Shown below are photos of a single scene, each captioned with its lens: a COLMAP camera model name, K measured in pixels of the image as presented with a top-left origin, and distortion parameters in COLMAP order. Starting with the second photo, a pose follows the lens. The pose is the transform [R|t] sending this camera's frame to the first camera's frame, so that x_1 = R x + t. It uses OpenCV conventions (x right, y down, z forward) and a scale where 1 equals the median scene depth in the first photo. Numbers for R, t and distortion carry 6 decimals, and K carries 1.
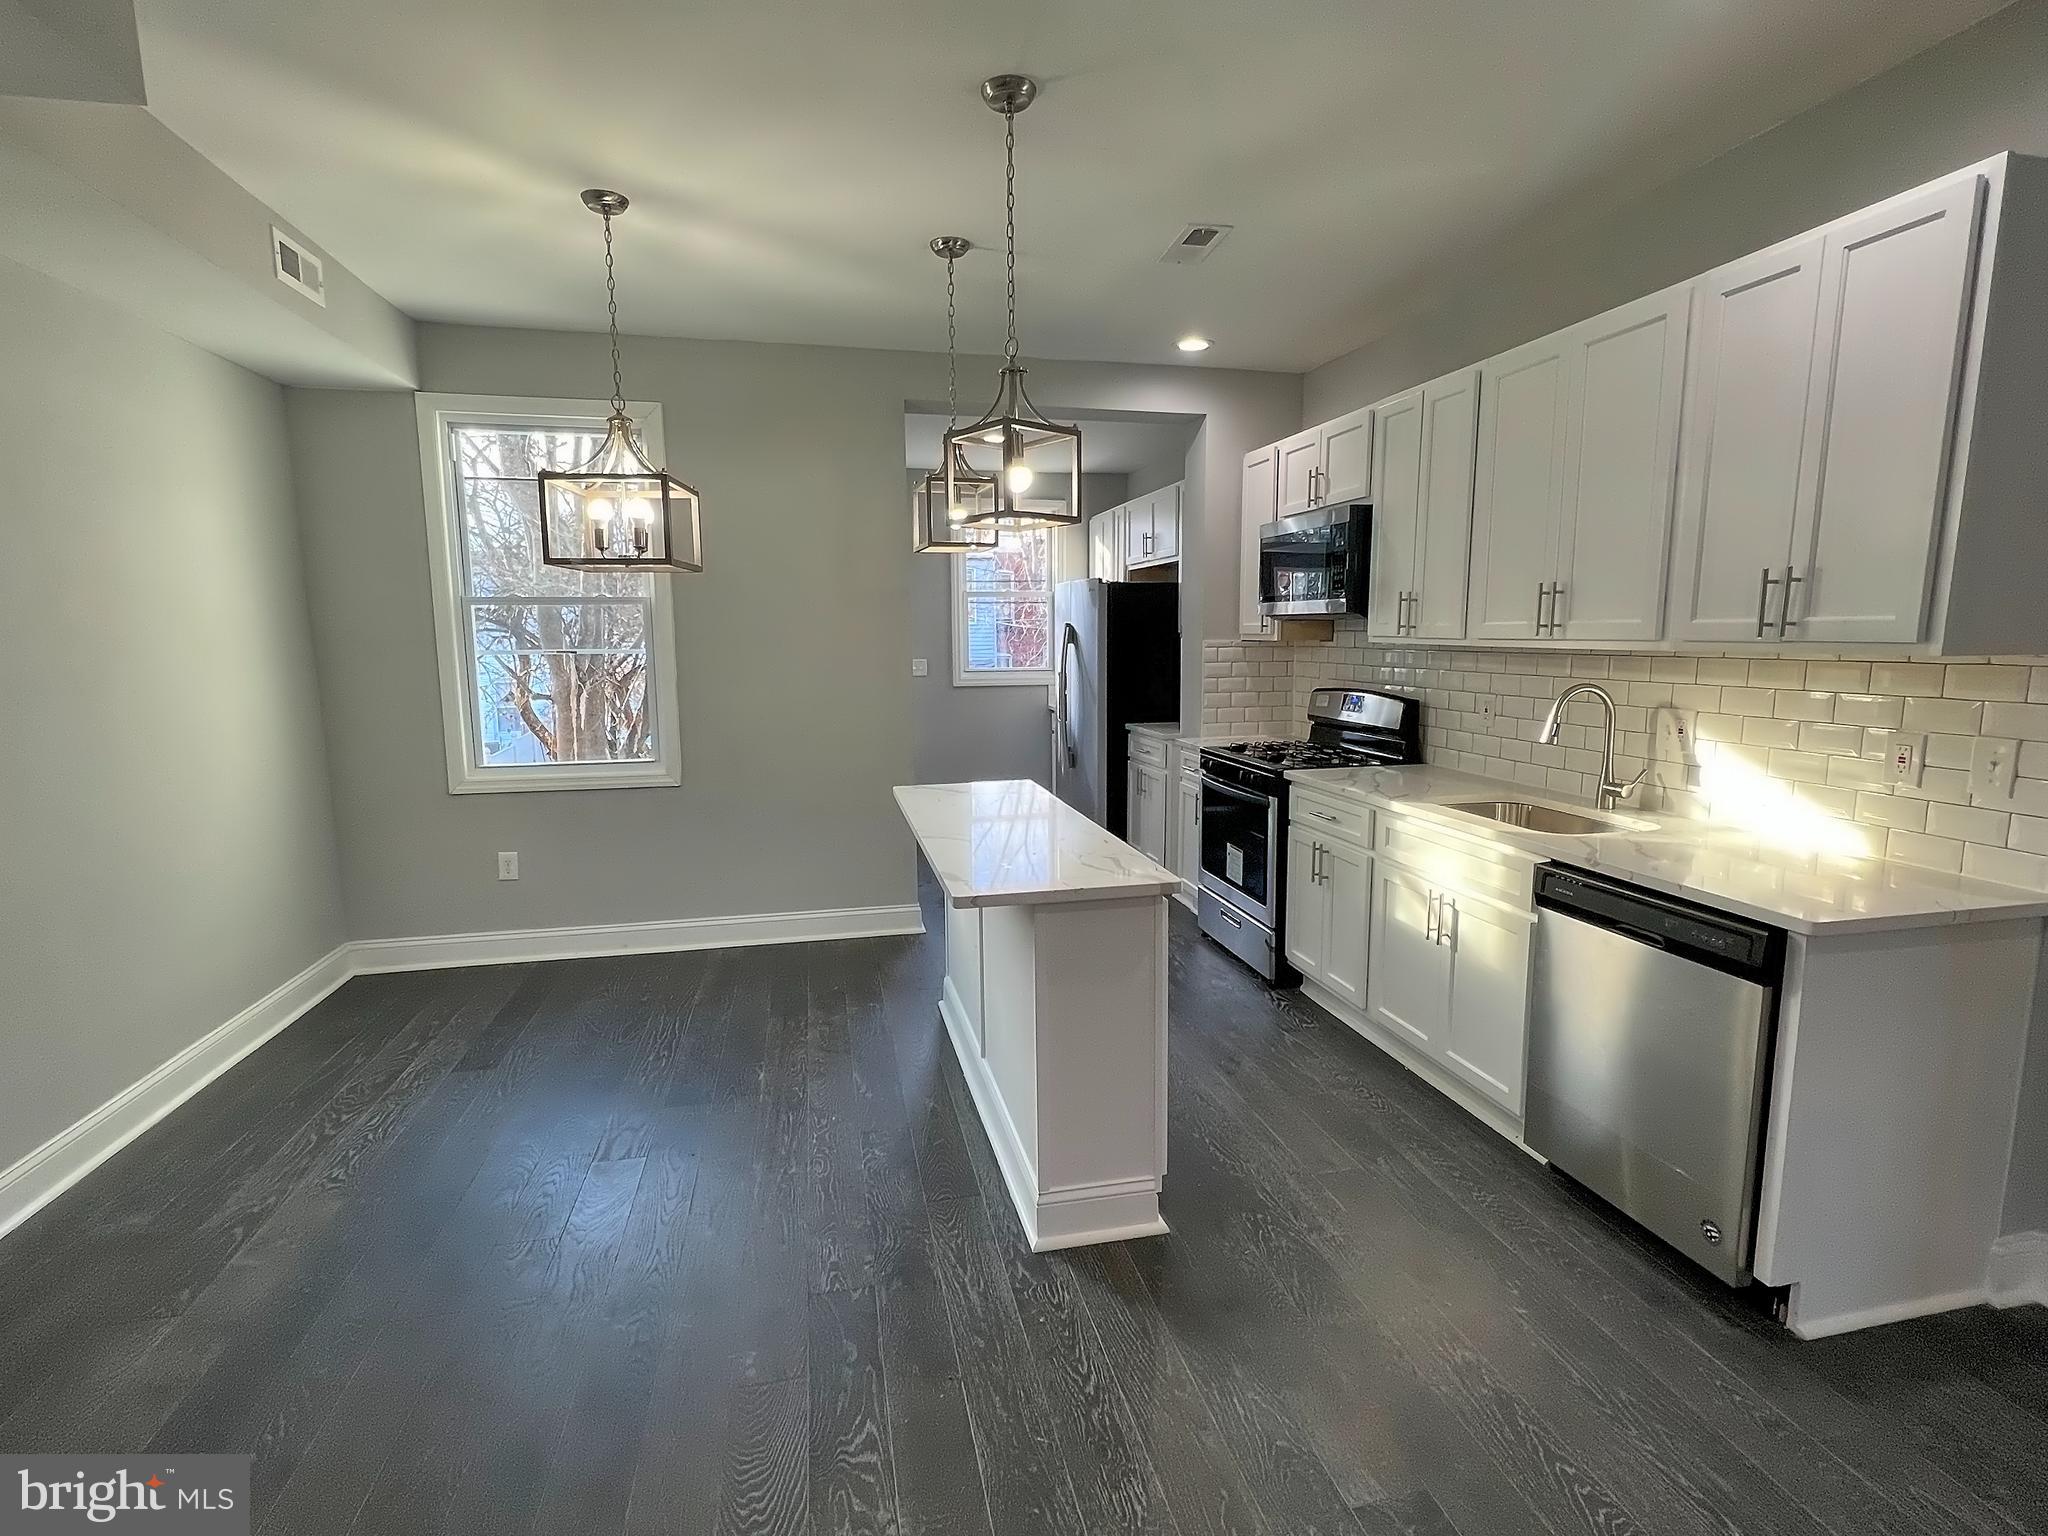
lens RADIAL K [[972.5, 0, 1031.3], [0, 972.5, 767.2], [0, 0, 1]] dist [0.002457, -0.001162]
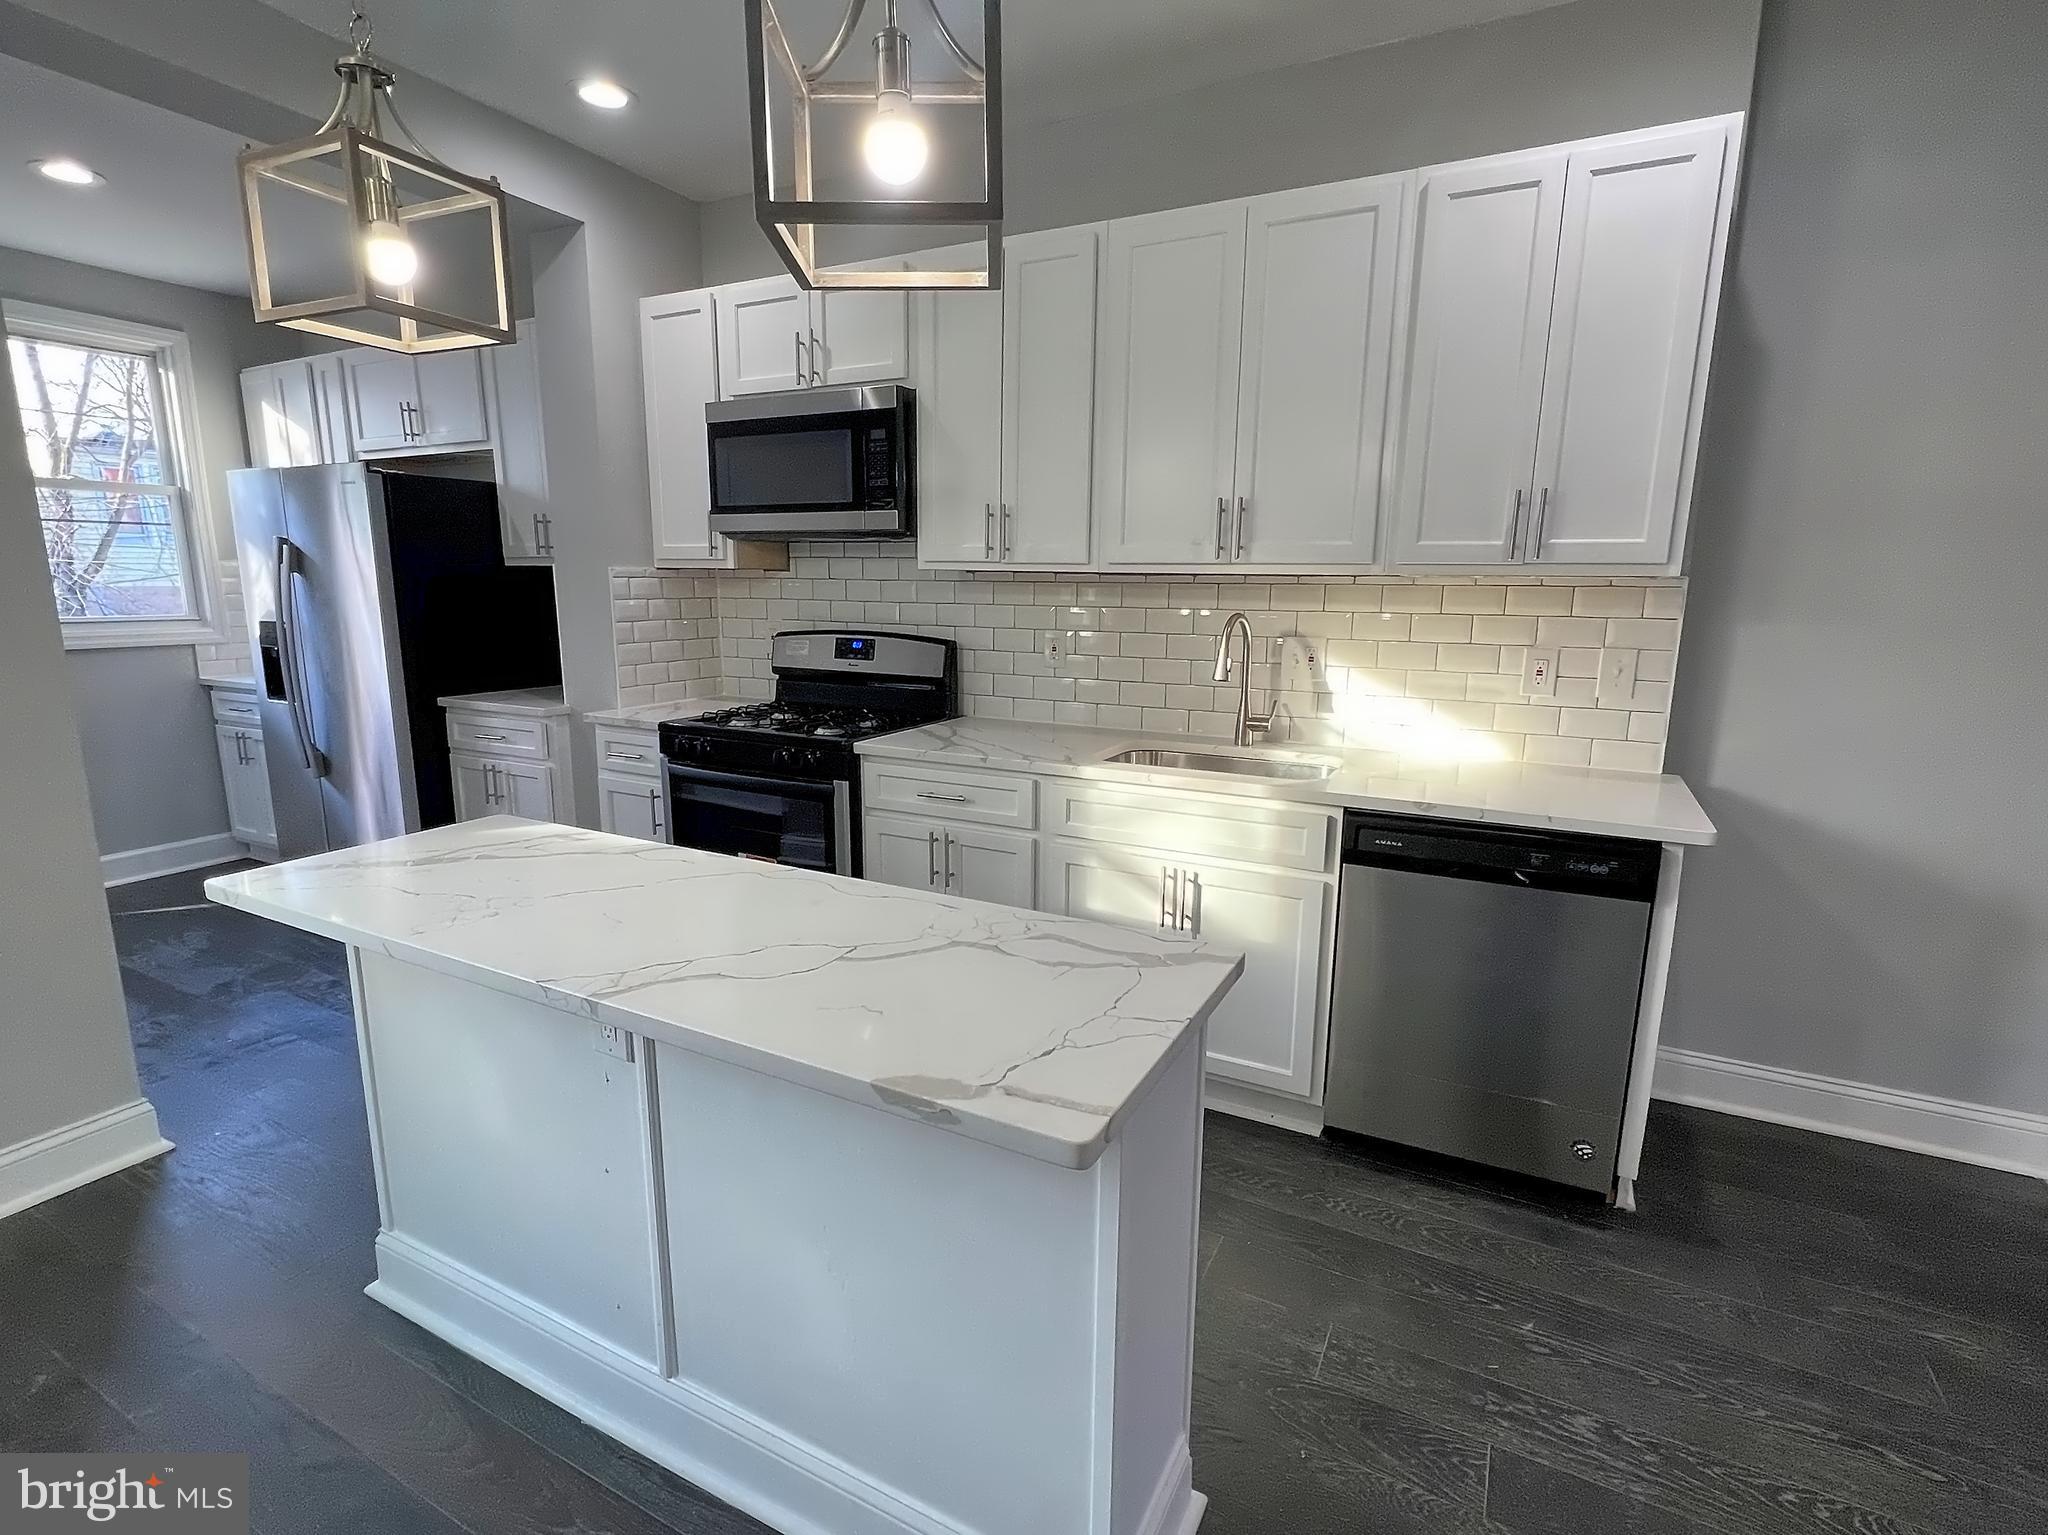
lens RADIAL K [[972.5, 0, 1003.8], [0, 972.5, 764.5], [0, 0, 1]] dist [0.002457, -0.001162]
pose [[0.651842, -0.130875, 0.746976, -0.266709], [0.092928, 0.991357, 0.092600, -0.046664], [-0.752639, 0.009054, 0.658371, 0.525904]]
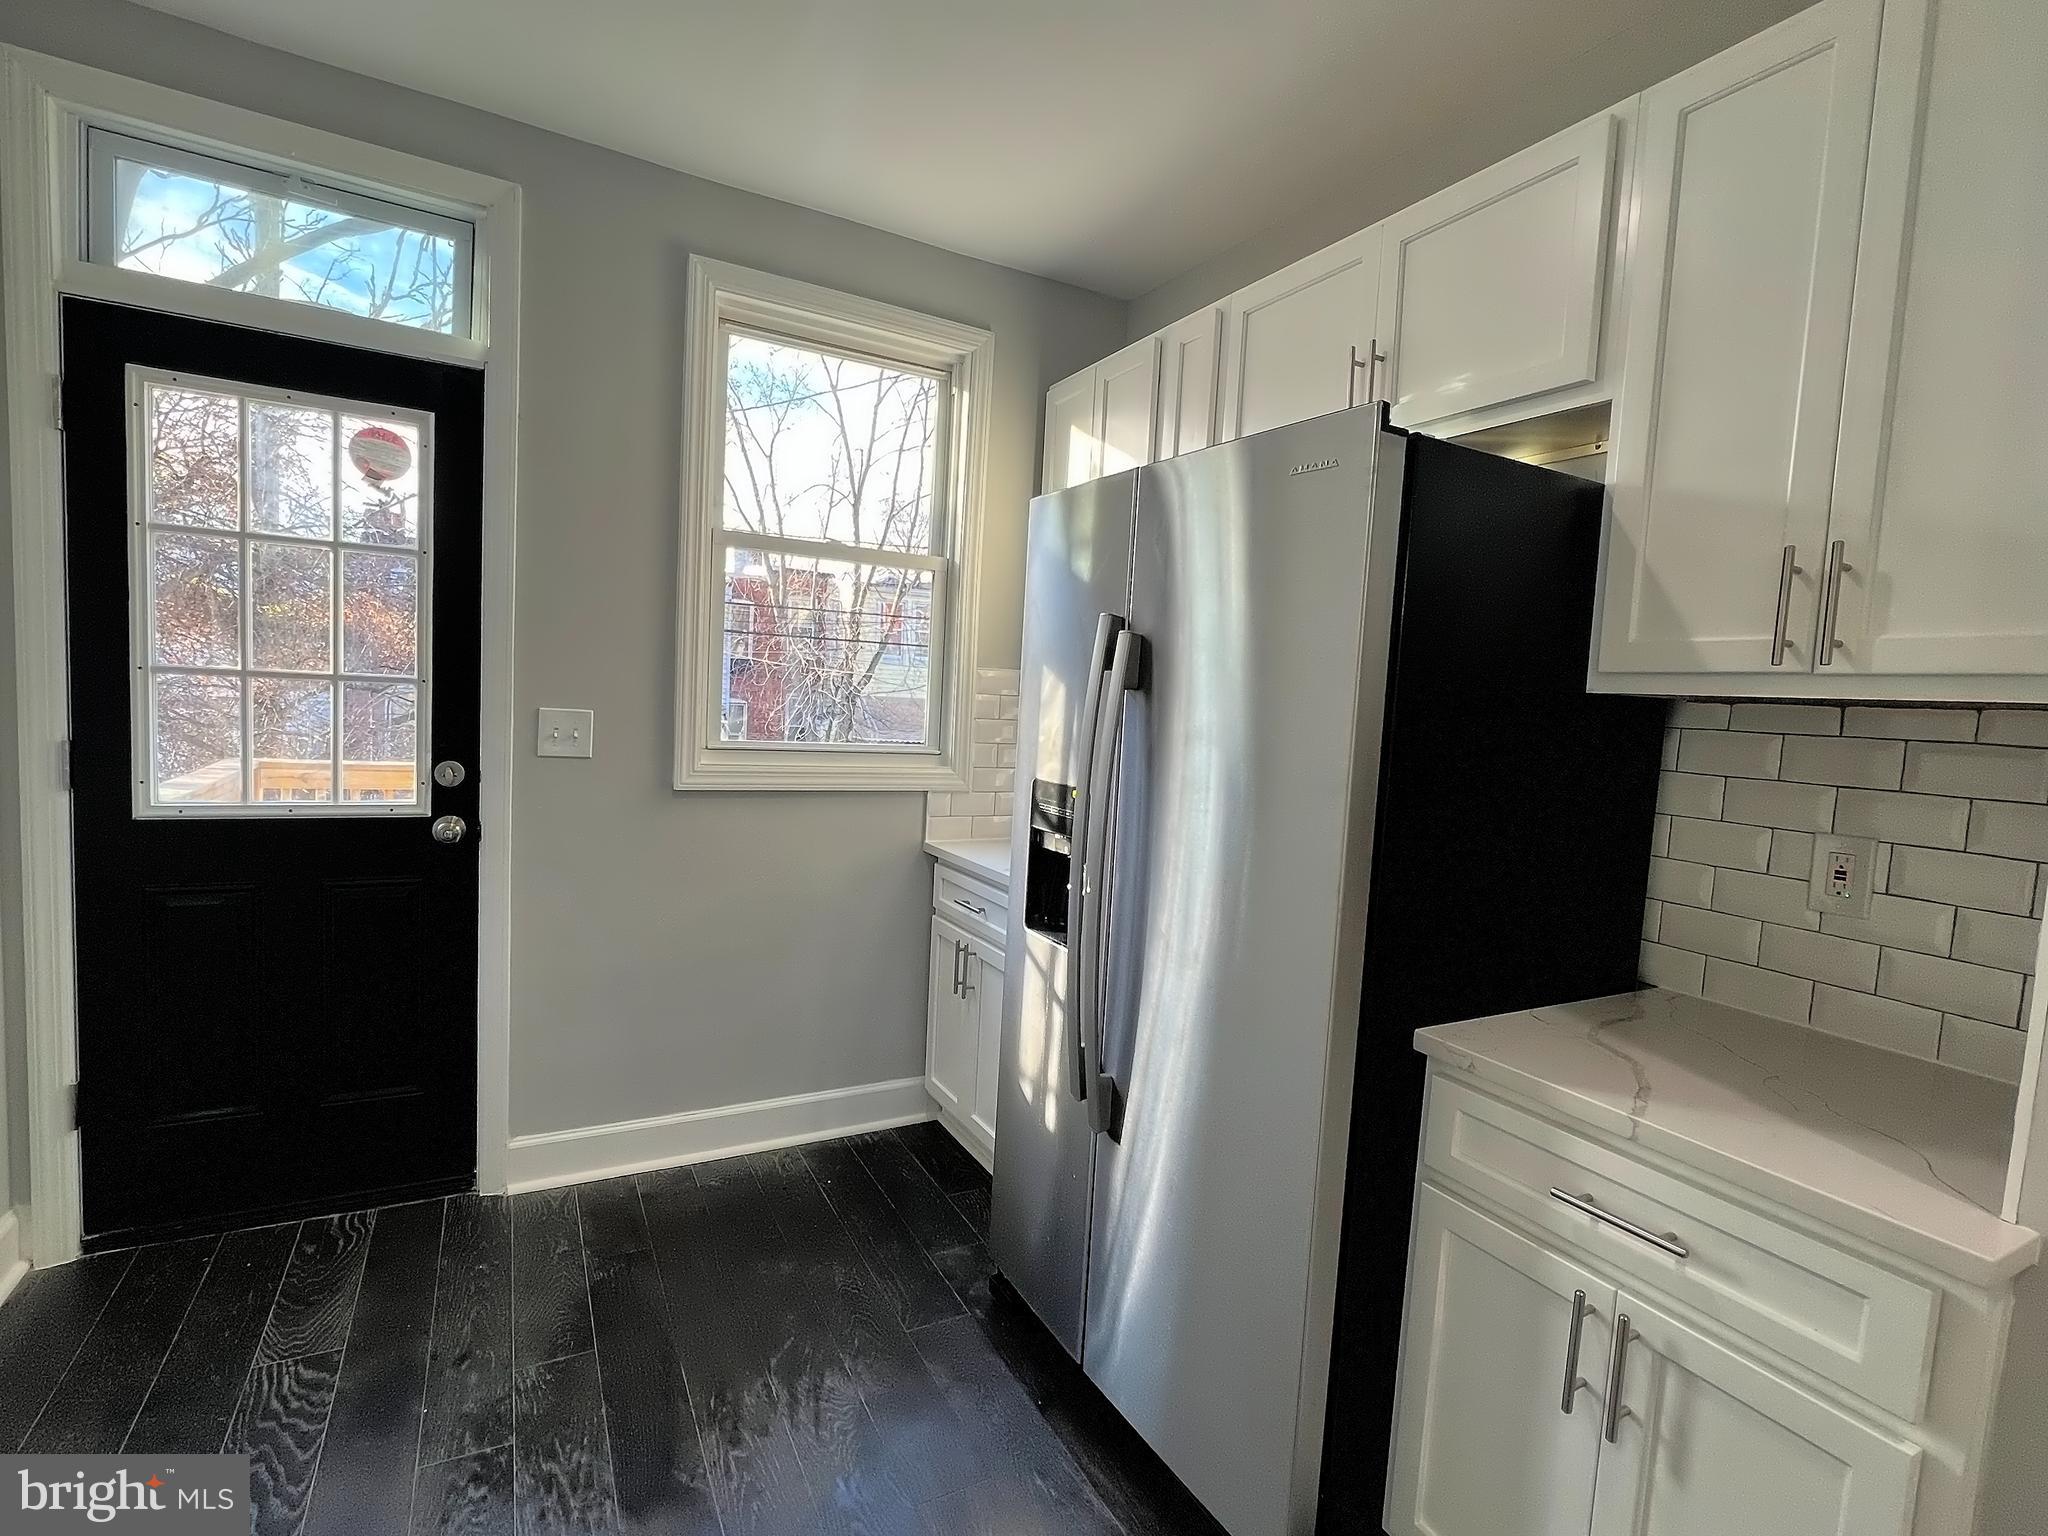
lens RADIAL K [[972.5, 0, 1013.4], [0, 972.5, 769.7], [0, 0, 1]] dist [0.002457, -0.001162]
pose [[0.962640, 0.039327, 0.267913, -0.105041], [-0.025172, 0.998110, -0.056067, -0.185401], [-0.269612, 0.047229, 0.961810, 1.547448]]
